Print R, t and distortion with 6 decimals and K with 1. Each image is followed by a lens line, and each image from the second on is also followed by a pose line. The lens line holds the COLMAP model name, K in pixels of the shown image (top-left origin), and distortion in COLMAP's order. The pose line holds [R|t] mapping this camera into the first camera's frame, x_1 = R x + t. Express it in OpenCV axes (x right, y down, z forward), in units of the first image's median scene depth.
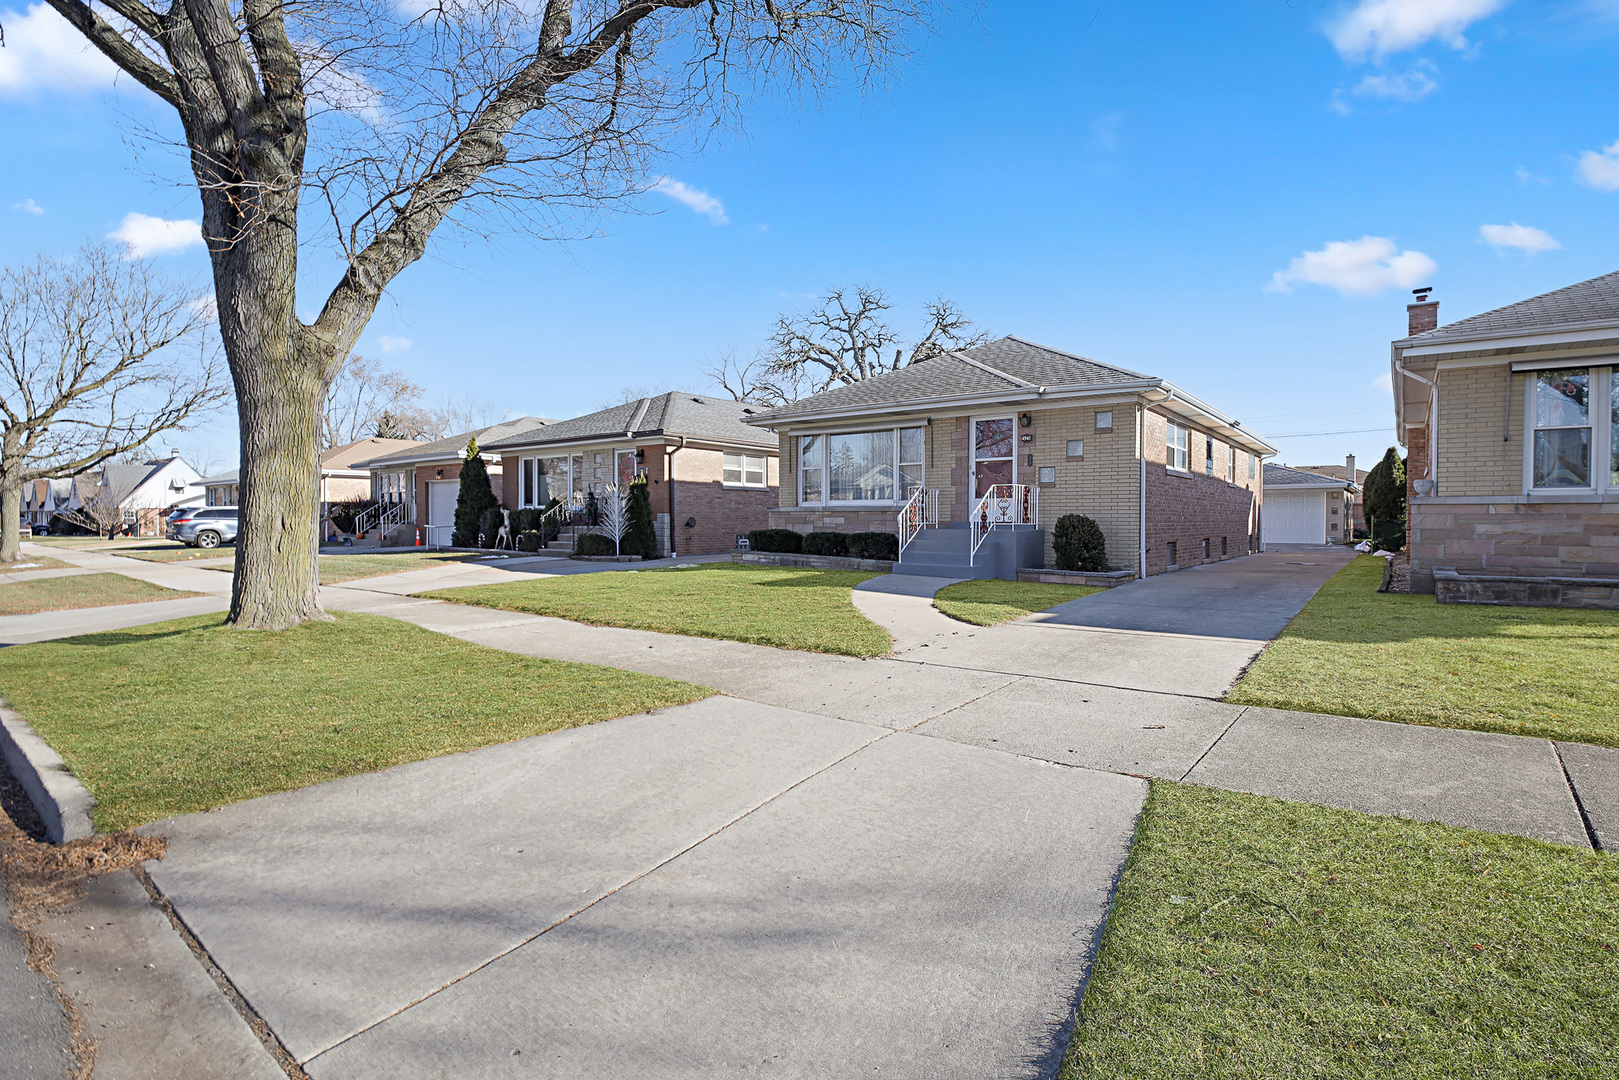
lens RADIAL K [[787.8, 0, 809.5], [0, 787.8, 540.0], [0, 0, 1]] dist [-0.033152, -0.001075]
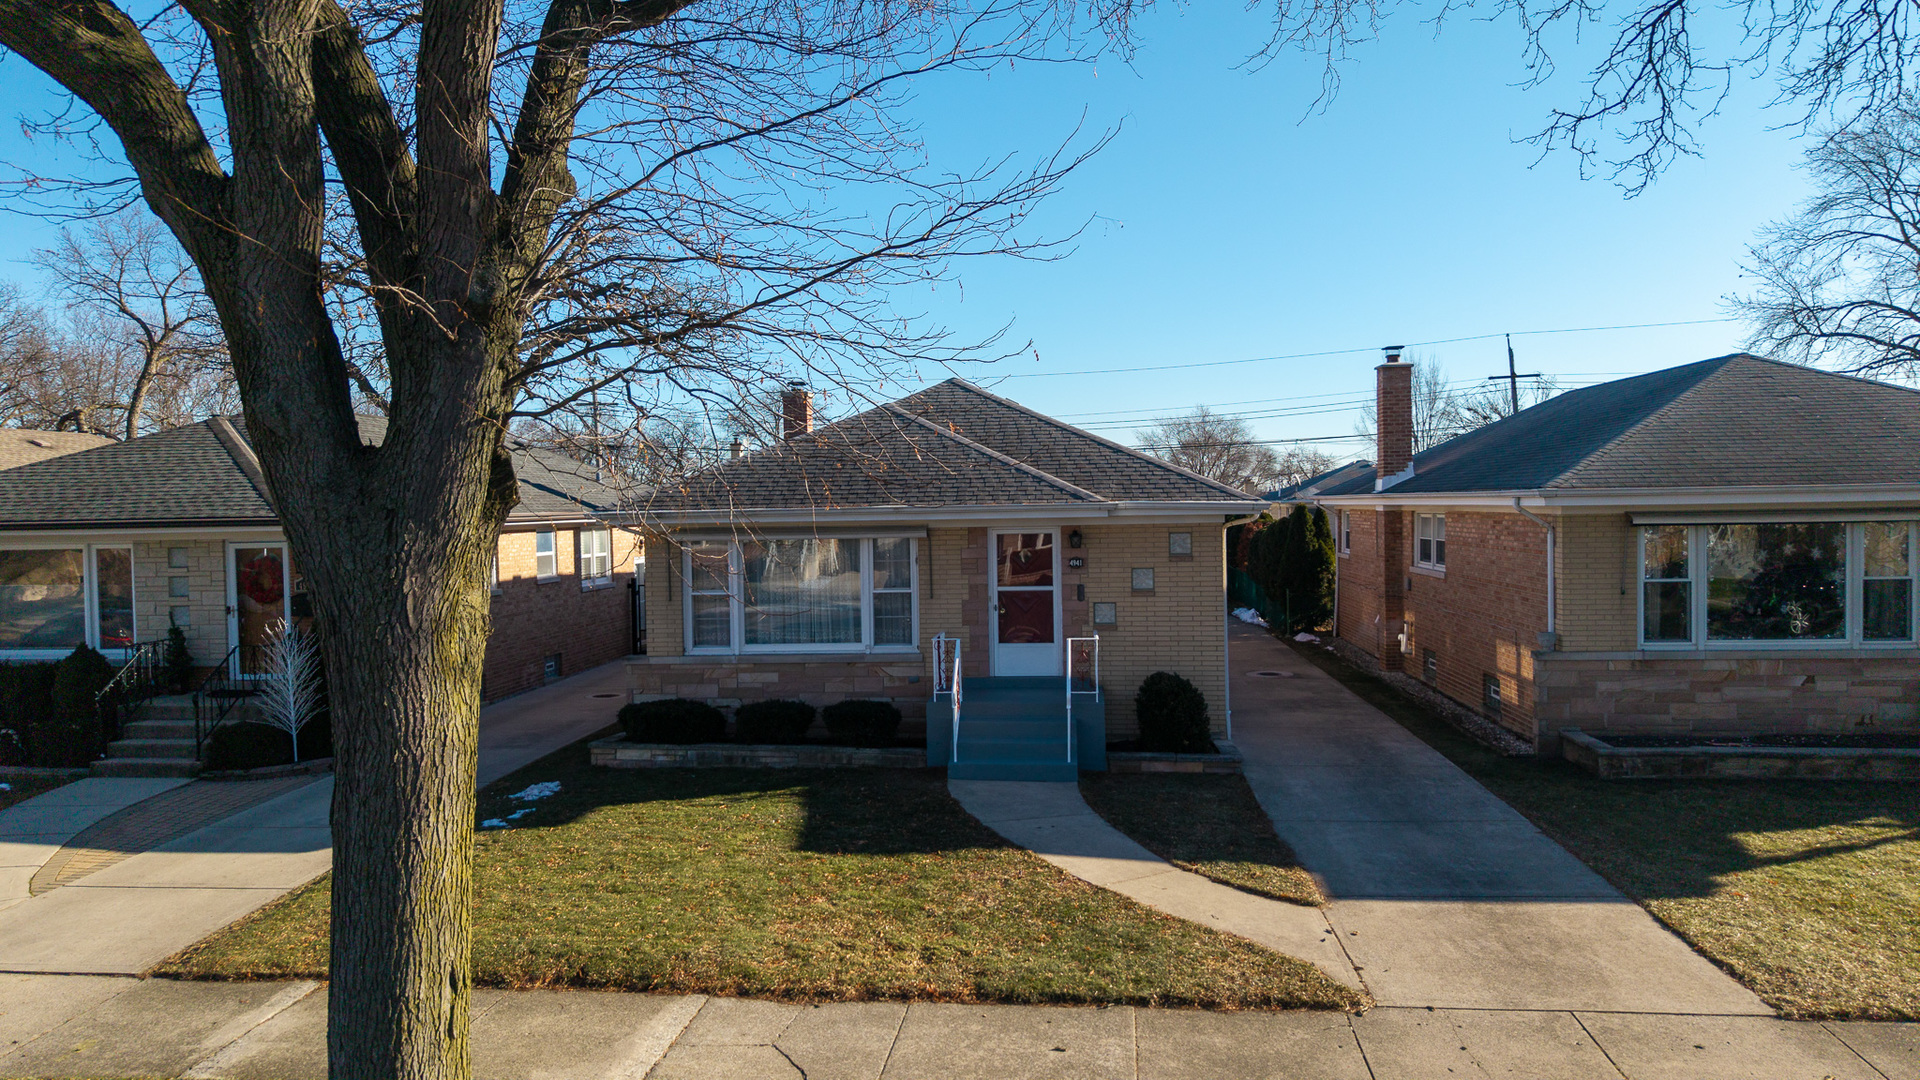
lens RADIAL K [[1282.8, 0, 960.0], [0, 1282.8, 540.0], [0, 0, 1]] dist [0.064201, -0.087084]
pose [[0.844589, -0.033625, 0.534358, -0.323026], [0.032559, 0.999404, 0.011426, -0.120485], [-0.534424, 0.007748, 0.845181, 0.036510]]
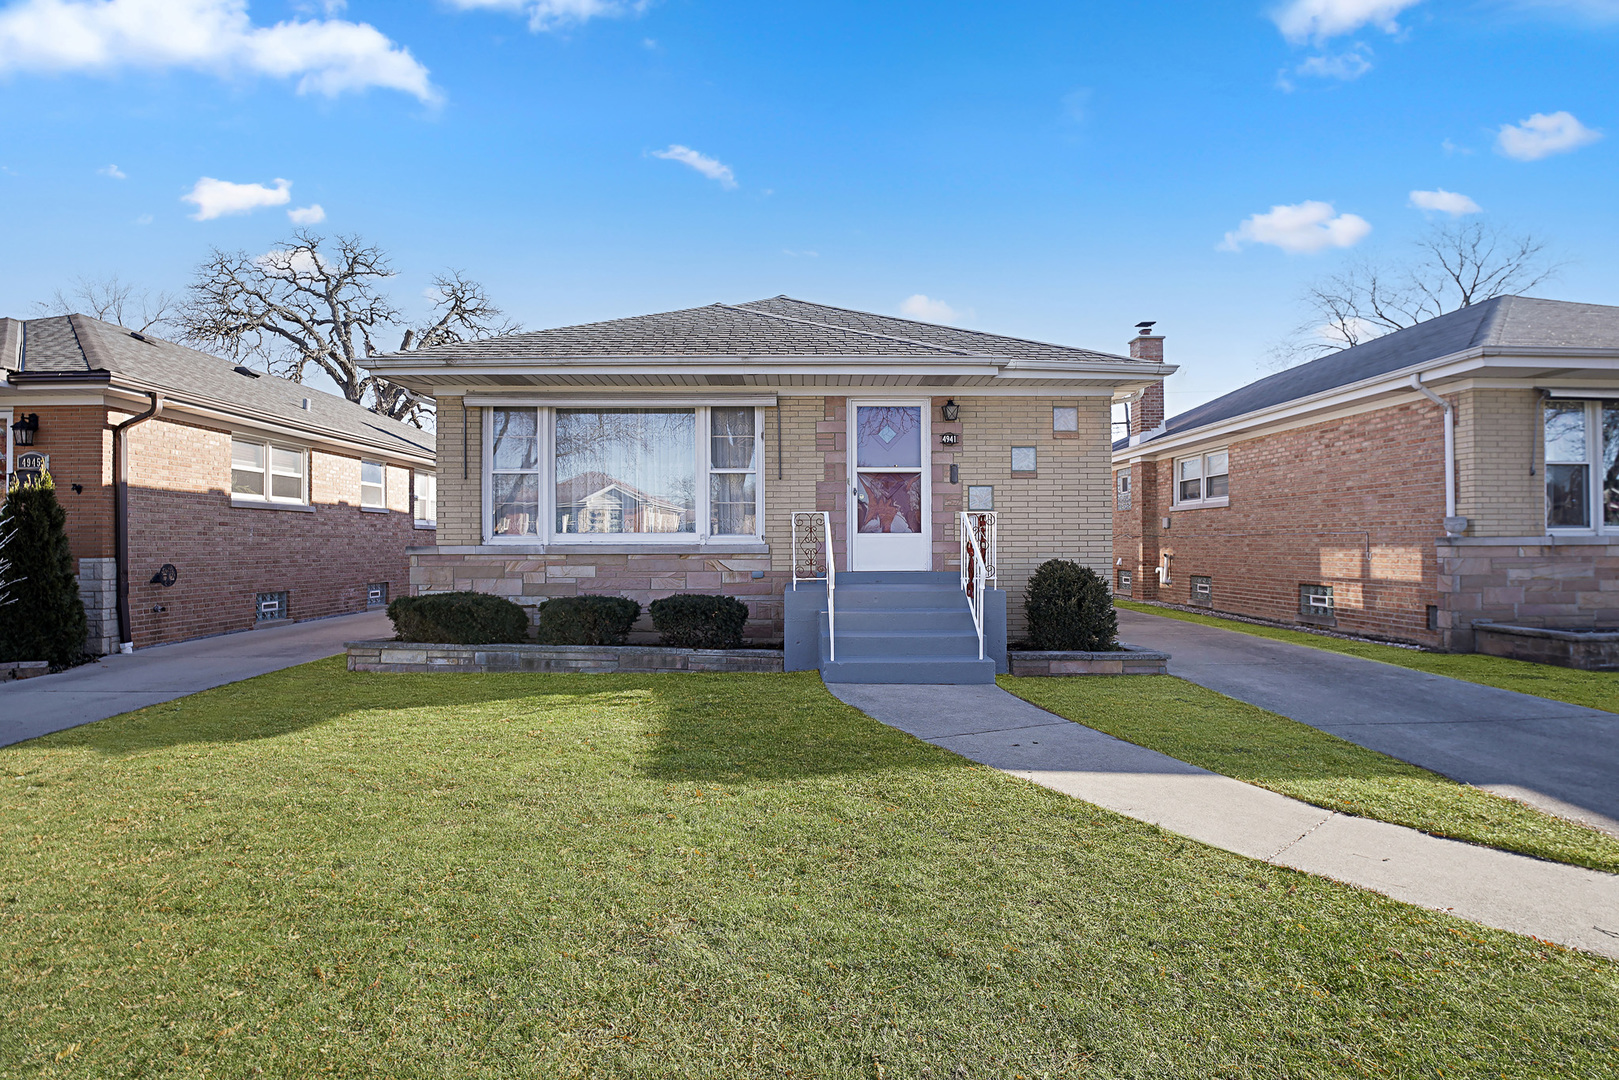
lens RADIAL K [[787.8, 0, 809.5], [0, 787.8, 540.0], [0, 0, 1]] dist [-0.033152, -0.001075]
pose [[0.777539, -0.002670, 0.628829, -0.150146], [0.022280, 0.999480, -0.023304, -0.025782], [-0.628440, 0.032130, 0.777194, 0.416835]]
